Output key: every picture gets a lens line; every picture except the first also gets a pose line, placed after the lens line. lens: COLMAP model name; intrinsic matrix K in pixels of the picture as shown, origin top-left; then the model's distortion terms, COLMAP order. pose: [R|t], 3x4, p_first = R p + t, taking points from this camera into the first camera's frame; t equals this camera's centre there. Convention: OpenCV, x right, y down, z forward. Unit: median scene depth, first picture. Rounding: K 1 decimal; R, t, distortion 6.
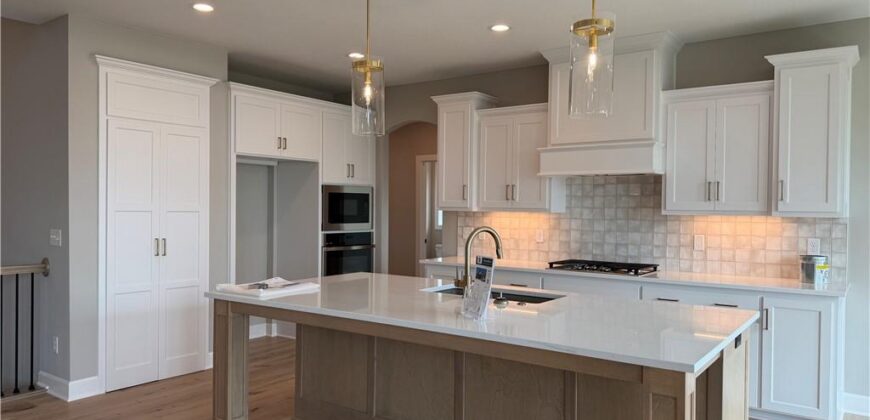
lens RADIAL K [[606.3, 0, 435.0], [0, 606.3, 212.6], [0, 0, 1]] dist [0.028446, -0.002312]
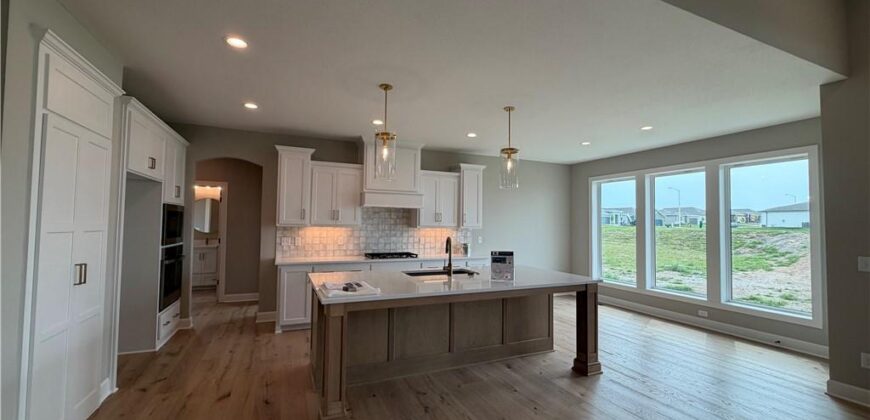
lens RADIAL K [[348.0, 0, 435.7], [0, 348.0, 211.1], [0, 0, 1]] dist [0.000958, 0.000164]
pose [[0.509432, 0.029048, 0.860020, -0.566671], [-0.000368, 0.999437, -0.033539, -0.012957], [-0.860511, 0.016770, 0.509157, 0.302978]]
